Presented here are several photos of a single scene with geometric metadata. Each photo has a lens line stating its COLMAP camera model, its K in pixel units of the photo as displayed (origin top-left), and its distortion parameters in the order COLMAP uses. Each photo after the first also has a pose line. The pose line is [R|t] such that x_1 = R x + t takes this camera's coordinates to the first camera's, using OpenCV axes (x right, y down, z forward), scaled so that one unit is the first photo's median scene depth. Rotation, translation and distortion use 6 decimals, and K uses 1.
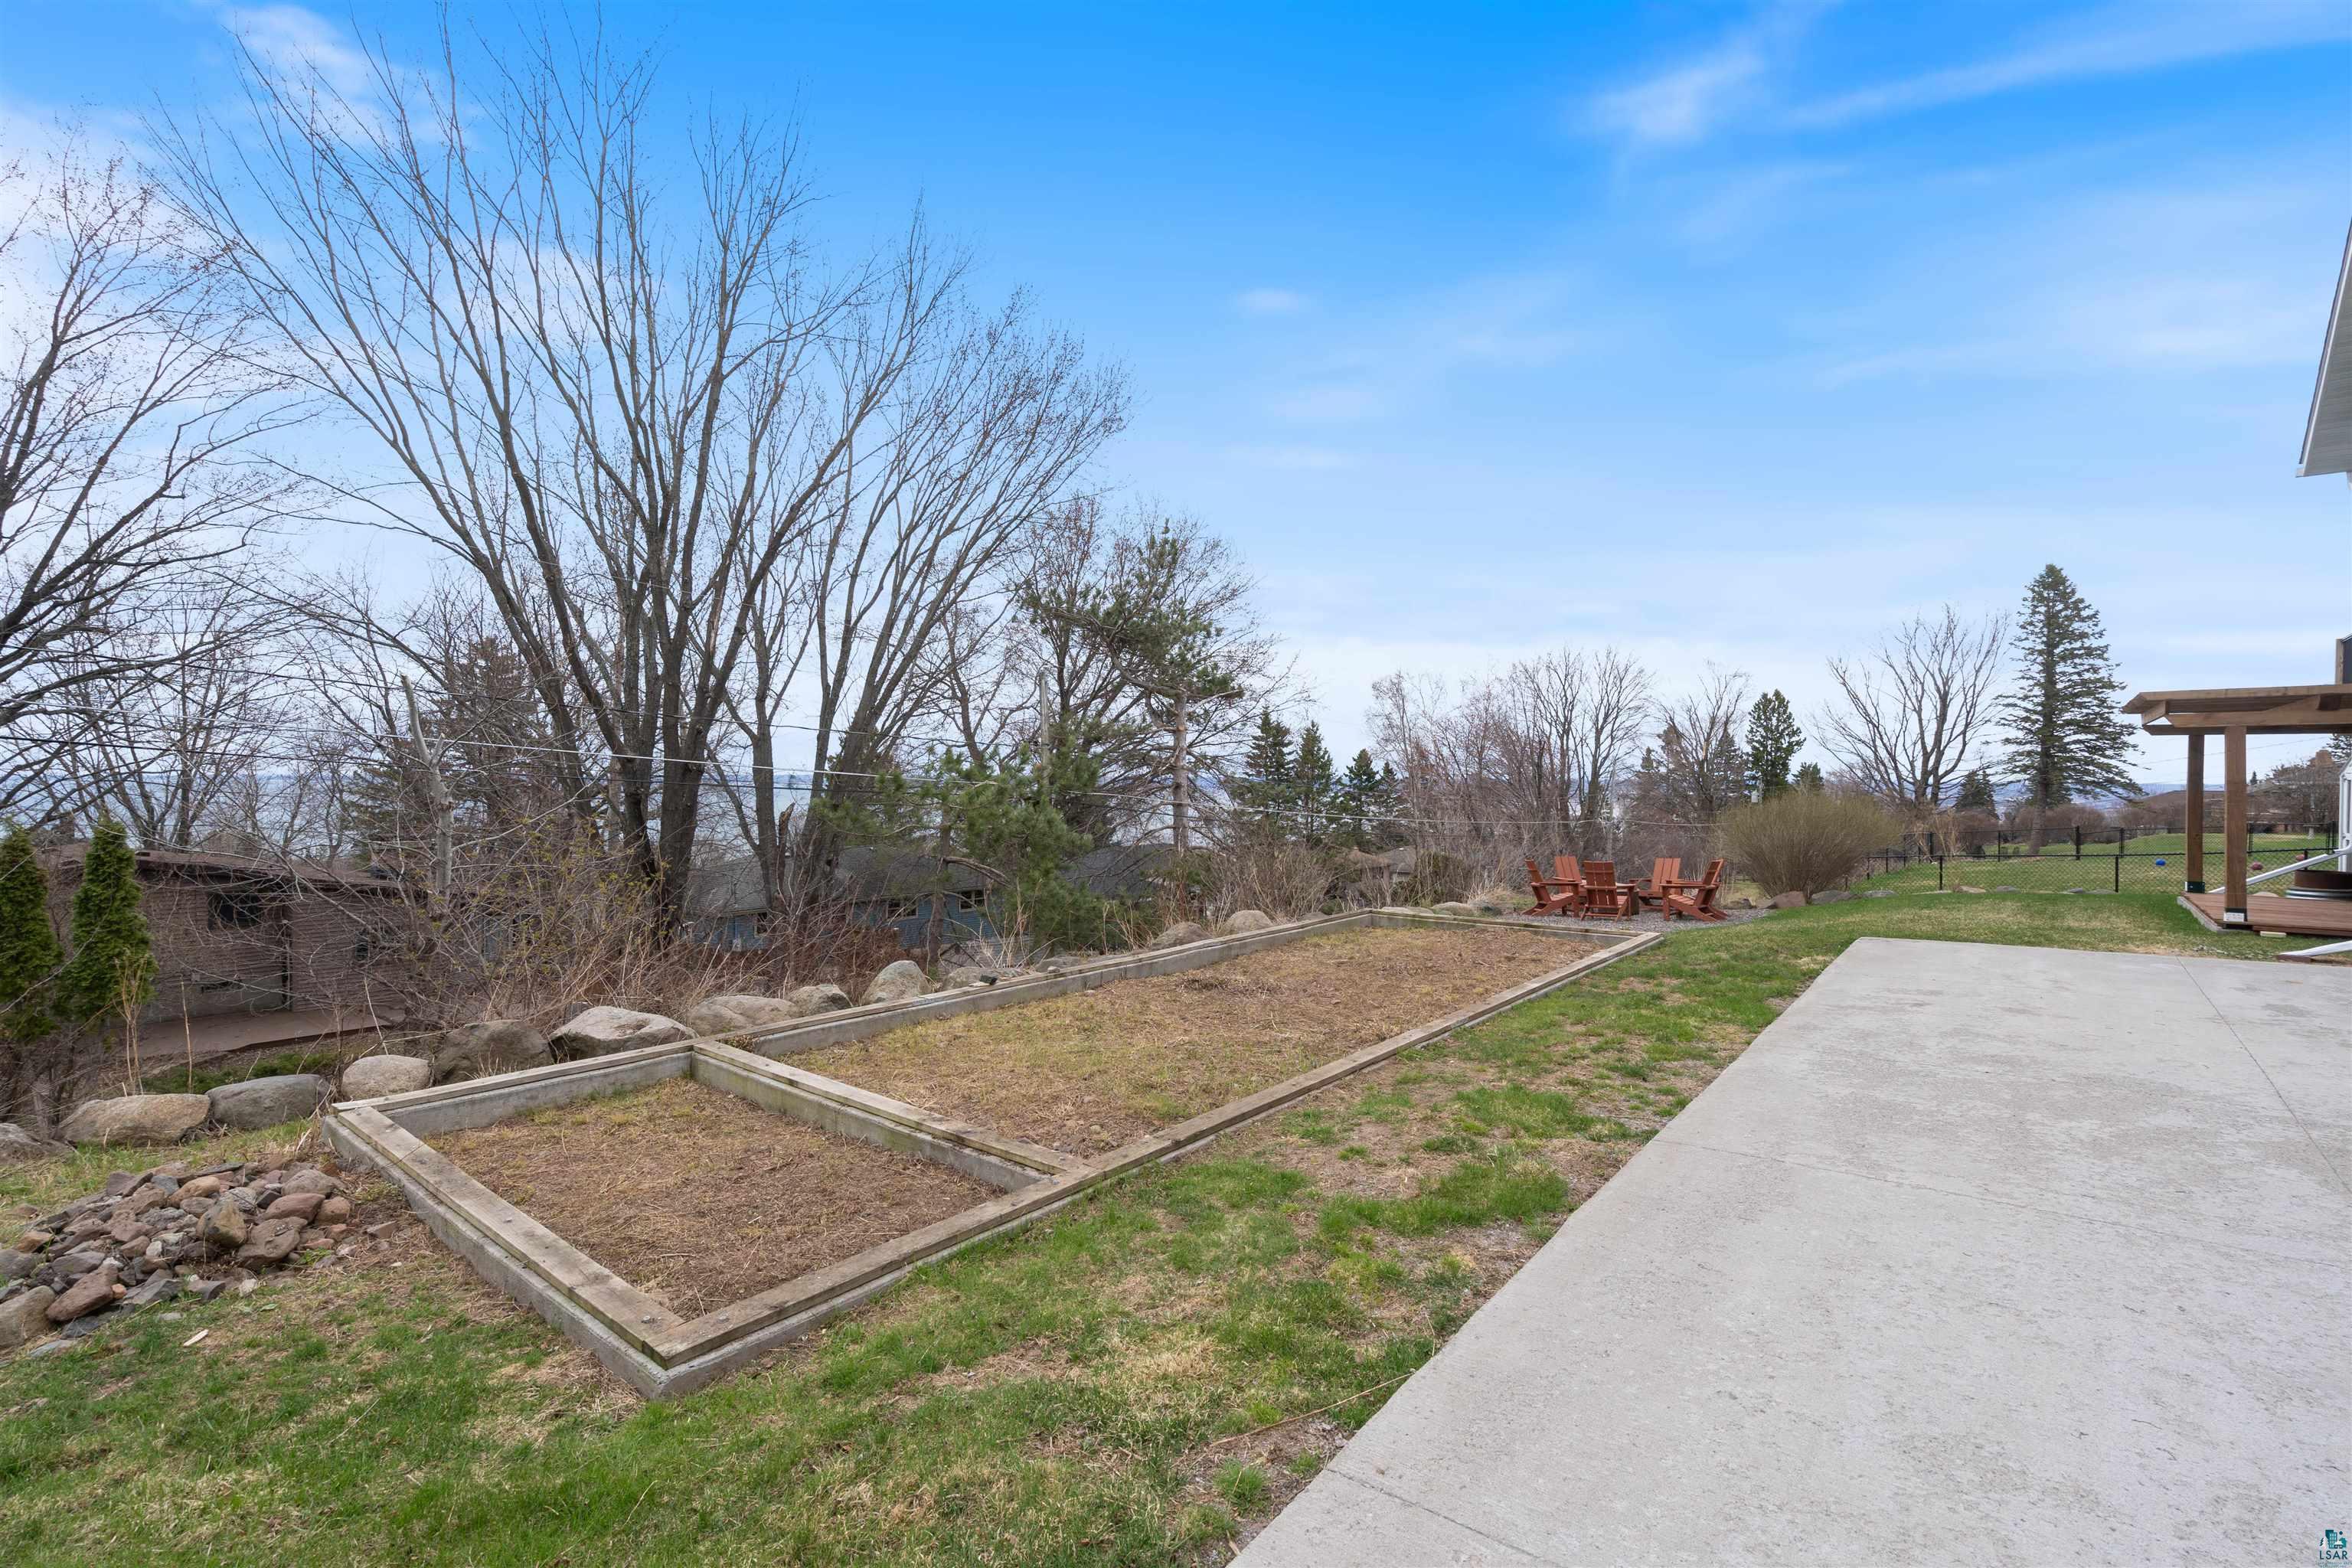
lens RADIAL K [[1069.0, 0, 1175.9], [0, 1069.0, 786.8], [0, 0, 1]] dist [0.000403, 0.000832]
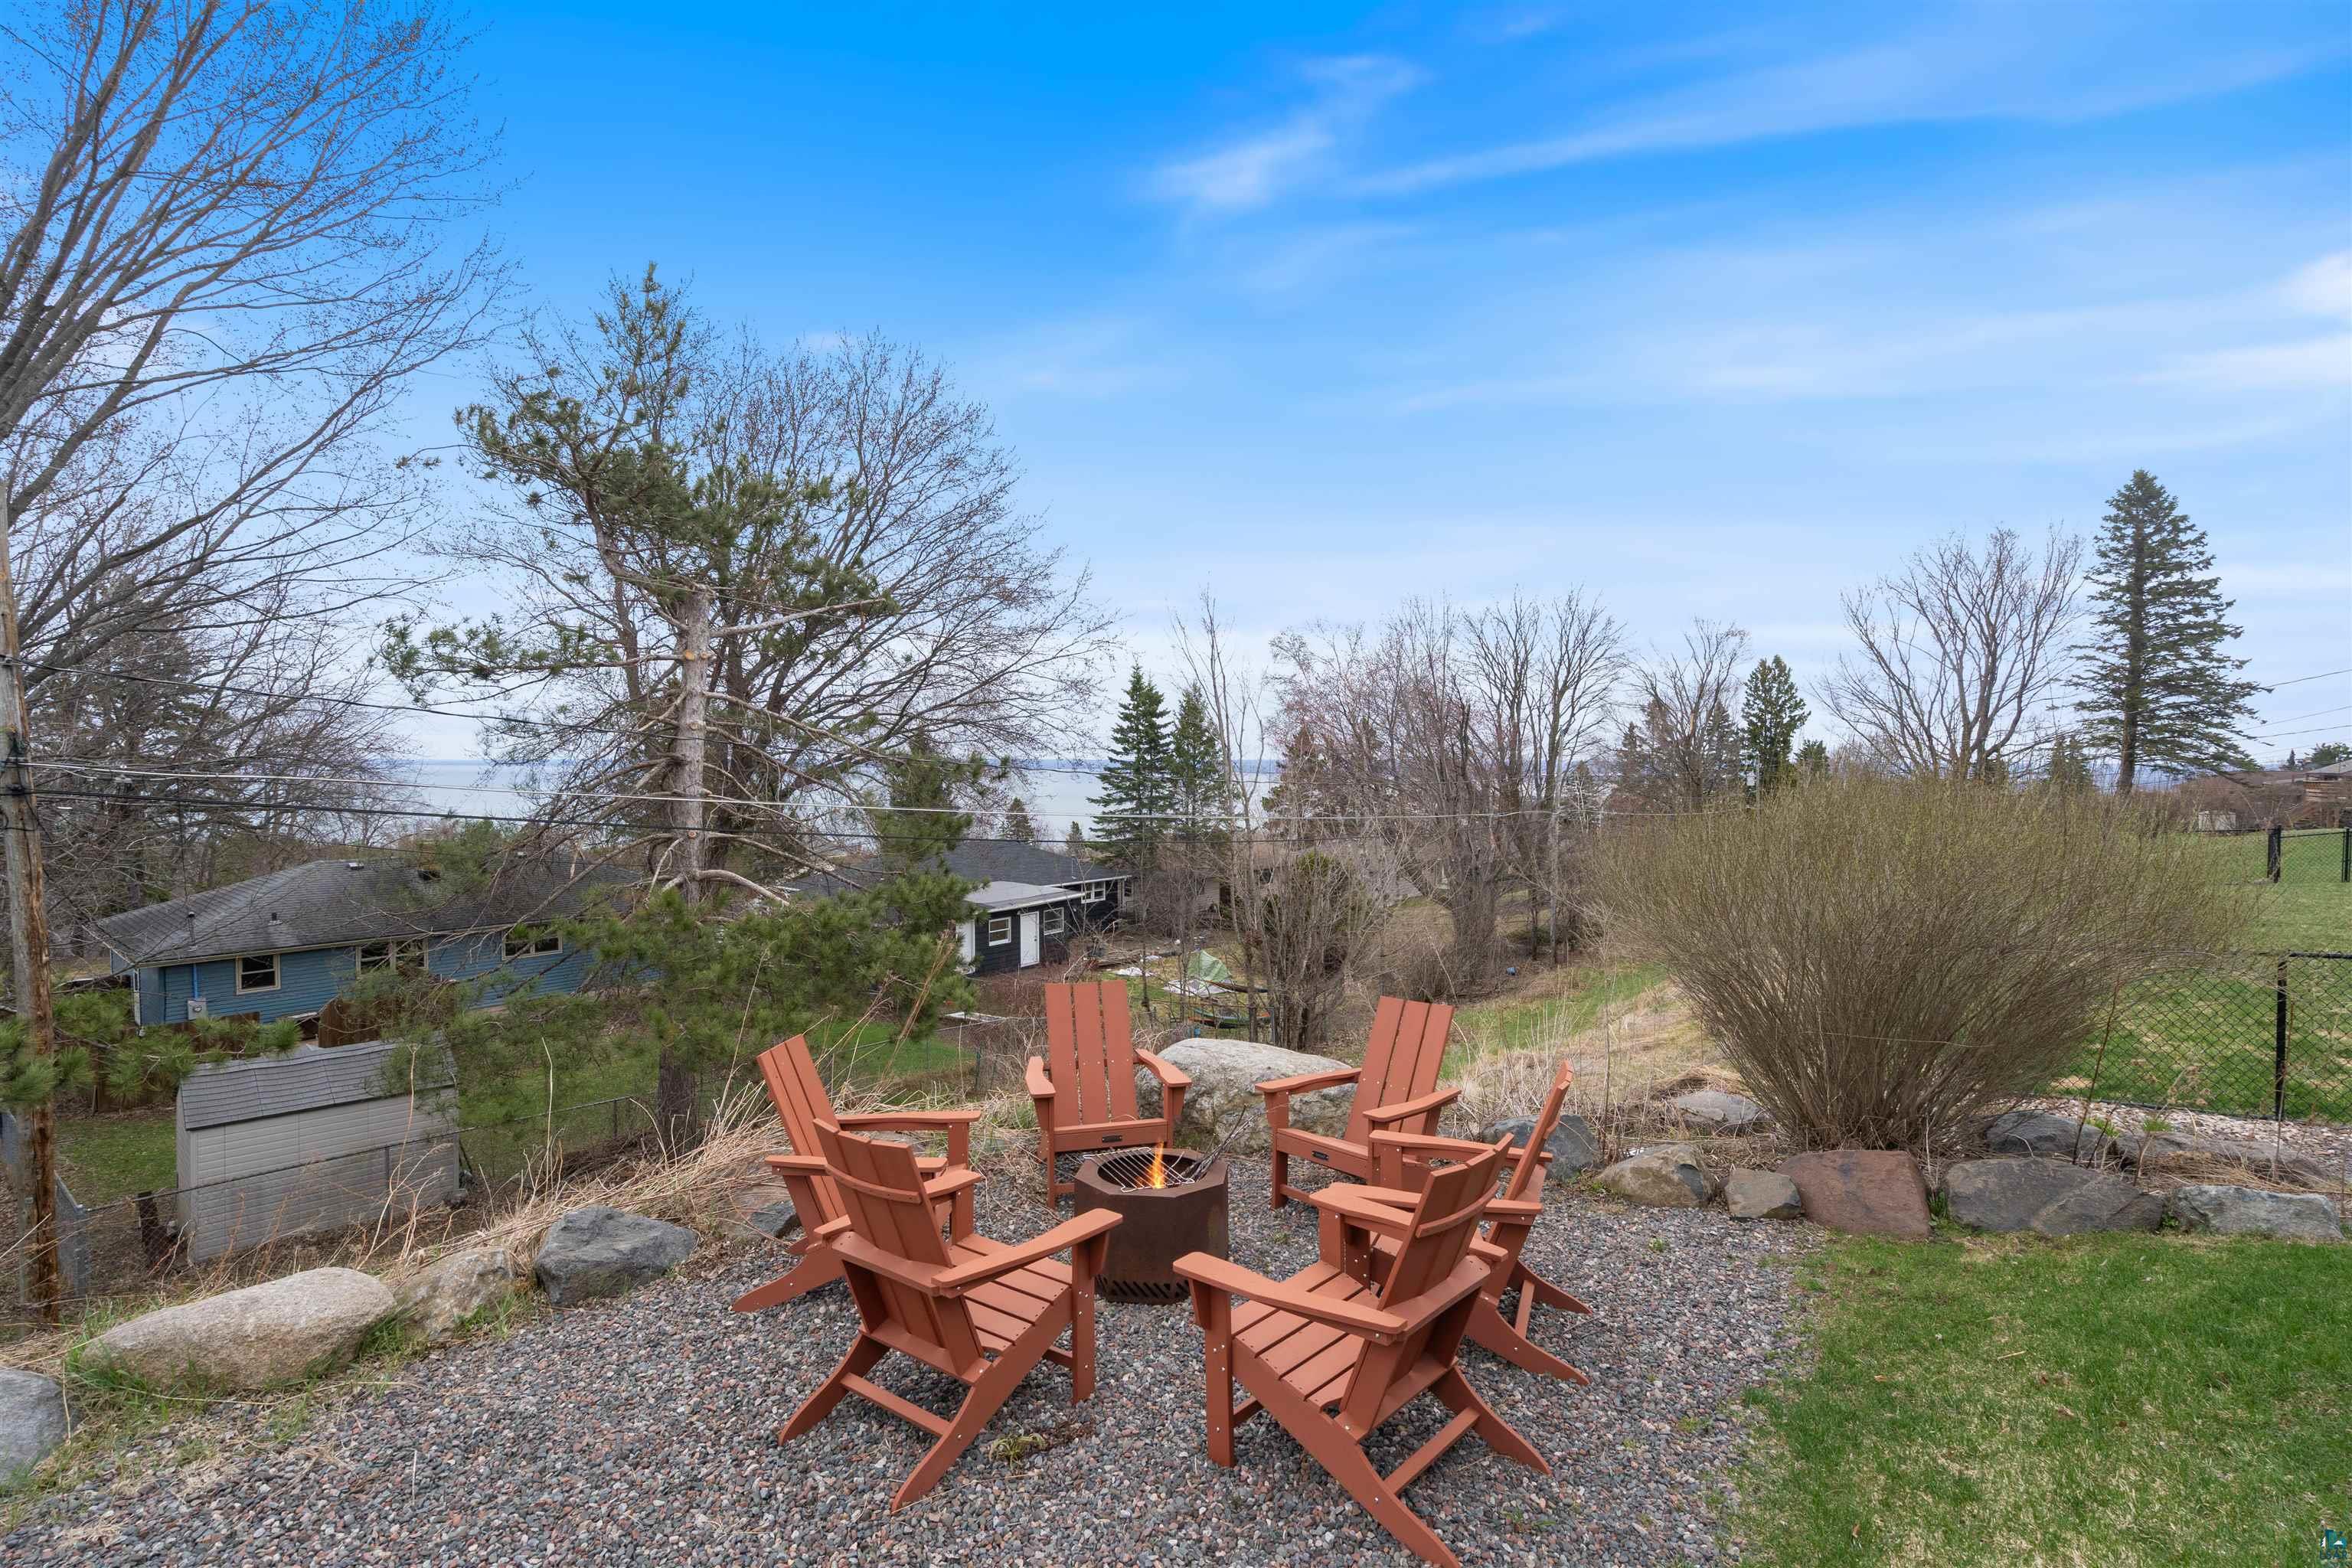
lens RADIAL K [[1069.0, 0, 1176.8], [0, 1069.0, 779.6], [0, 0, 1]] dist [0.000403, 0.000832]
pose [[0.999996, -0.001877, 0.002056, 0.114180], [0.001858, 0.999953, 0.009469, 0.001547], [-0.002074, -0.009465, 0.999953, 0.207421]]
